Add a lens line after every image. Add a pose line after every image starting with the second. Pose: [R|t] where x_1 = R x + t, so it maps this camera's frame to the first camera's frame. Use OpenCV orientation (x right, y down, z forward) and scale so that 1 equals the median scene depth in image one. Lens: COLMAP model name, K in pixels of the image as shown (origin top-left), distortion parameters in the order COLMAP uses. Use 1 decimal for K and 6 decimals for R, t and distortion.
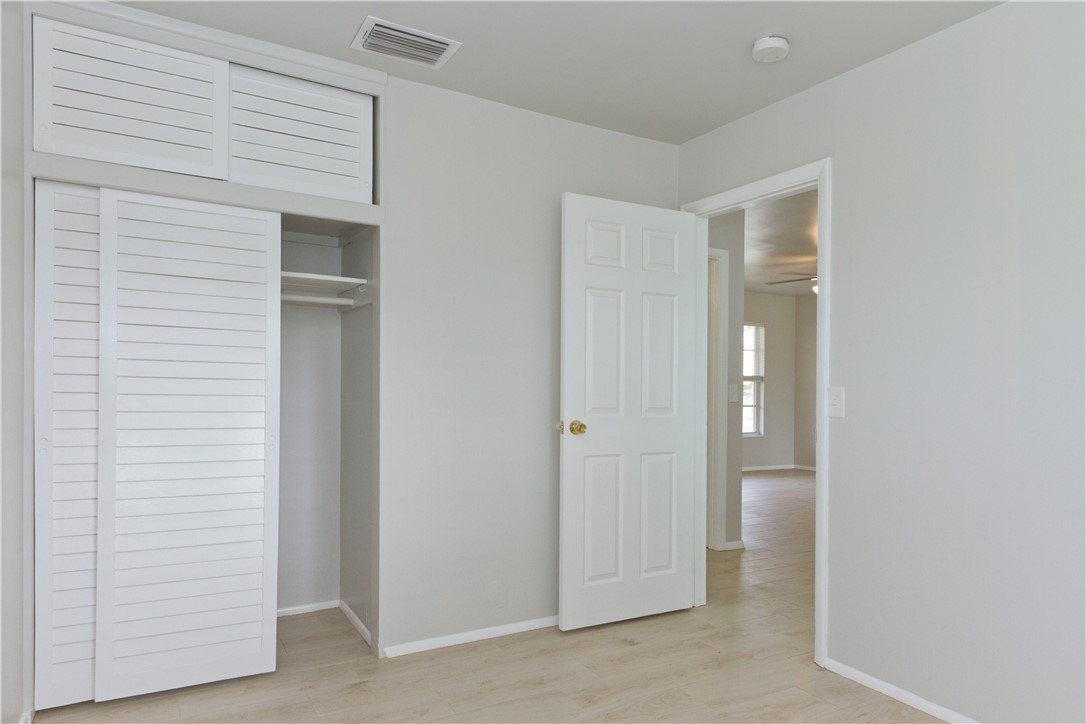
lens RADIAL K [[675.9, 0, 541.8], [0, 675.9, 386.2], [0, 0, 1]] dist [0.002757, -0.001201]
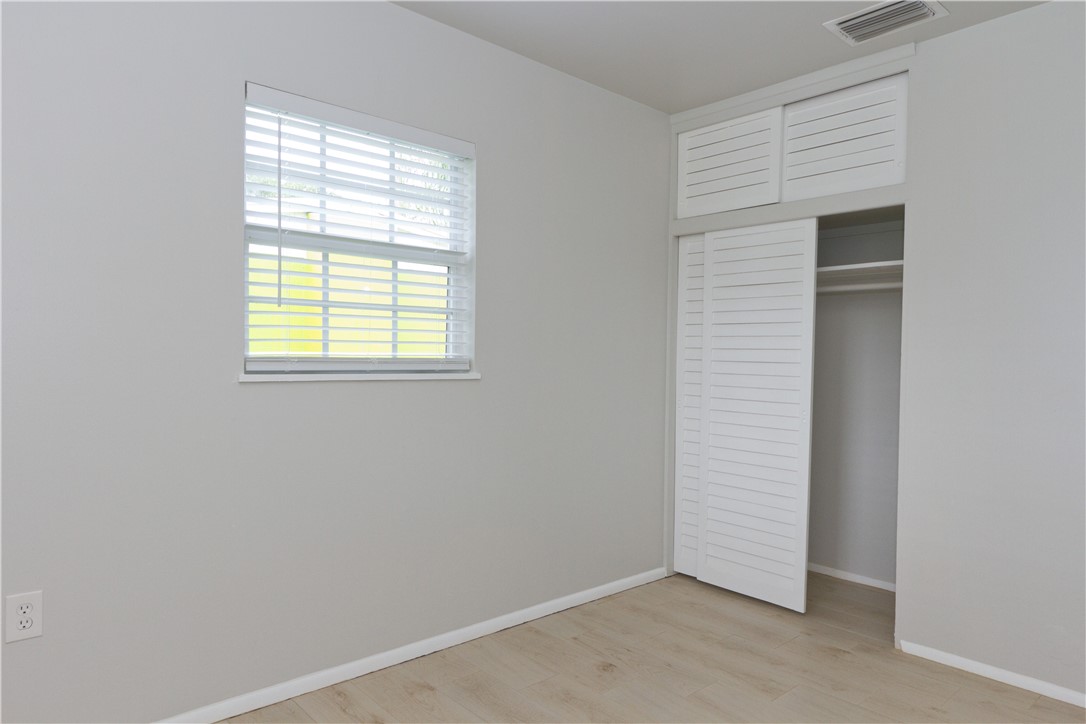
lens RADIAL K [[685.8, 0, 547.4], [0, 685.8, 375.0], [0, 0, 1]] dist [0.007727, -0.001460]
pose [[0.213183, 0.011691, -0.976942, 0.663532], [-0.015297, 0.999846, 0.008627, 0.008067], [0.976892, 0.013105, 0.213329, 0.313461]]
